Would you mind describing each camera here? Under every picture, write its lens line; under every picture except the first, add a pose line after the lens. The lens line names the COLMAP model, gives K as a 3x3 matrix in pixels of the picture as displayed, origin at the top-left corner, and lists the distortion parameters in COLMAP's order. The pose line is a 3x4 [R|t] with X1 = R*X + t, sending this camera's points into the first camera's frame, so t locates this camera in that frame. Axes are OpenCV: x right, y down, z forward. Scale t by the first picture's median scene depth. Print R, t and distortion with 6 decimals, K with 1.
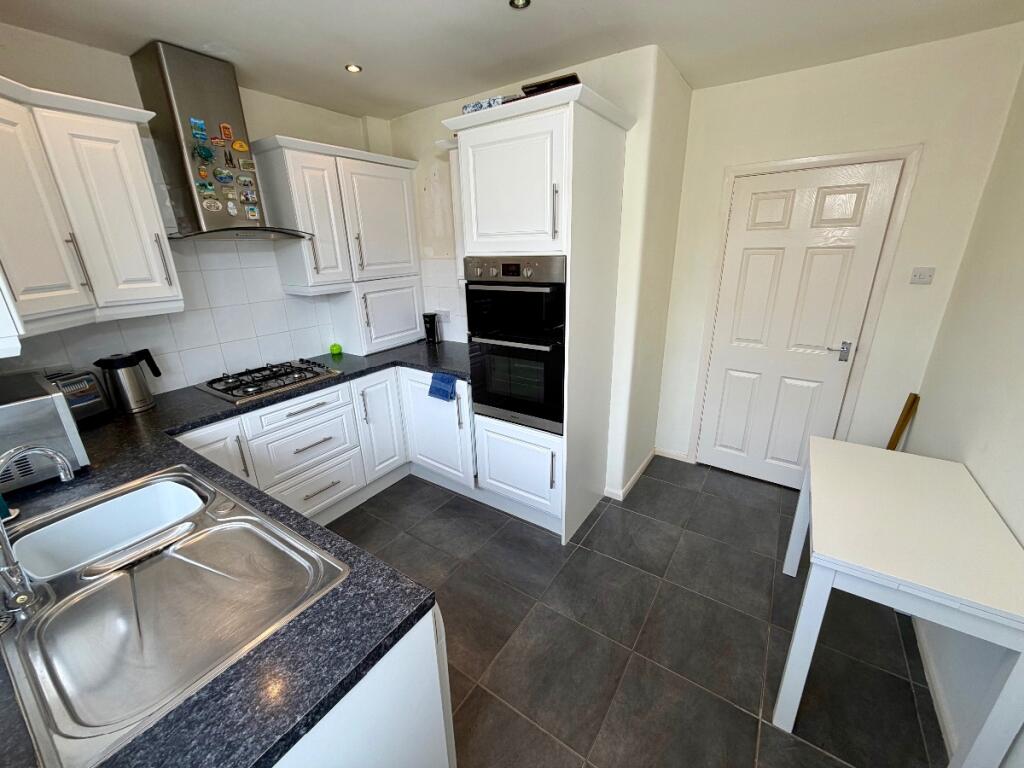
lens RADIAL K [[412.4, 0, 511.4], [0, 412.4, 384.1], [0, 0, 1]] dist [0.000459, 0.000099]
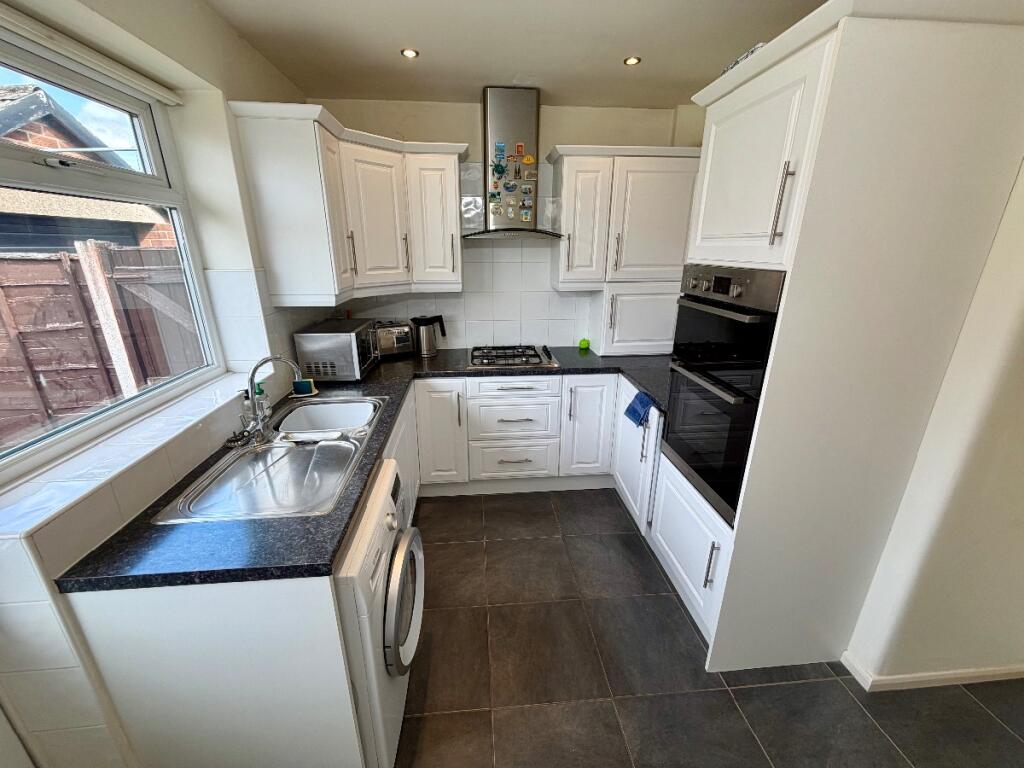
lens RADIAL K [[412.4, 0, 509.9], [0, 412.4, 384.0], [0, 0, 1]] dist [0.000459, 0.000099]
pose [[0.625874, 0.272072, -0.730930, 0.325327], [-0.266144, 0.955431, 0.127745, -0.093888], [0.733109, 0.114580, 0.670390, 0.228353]]
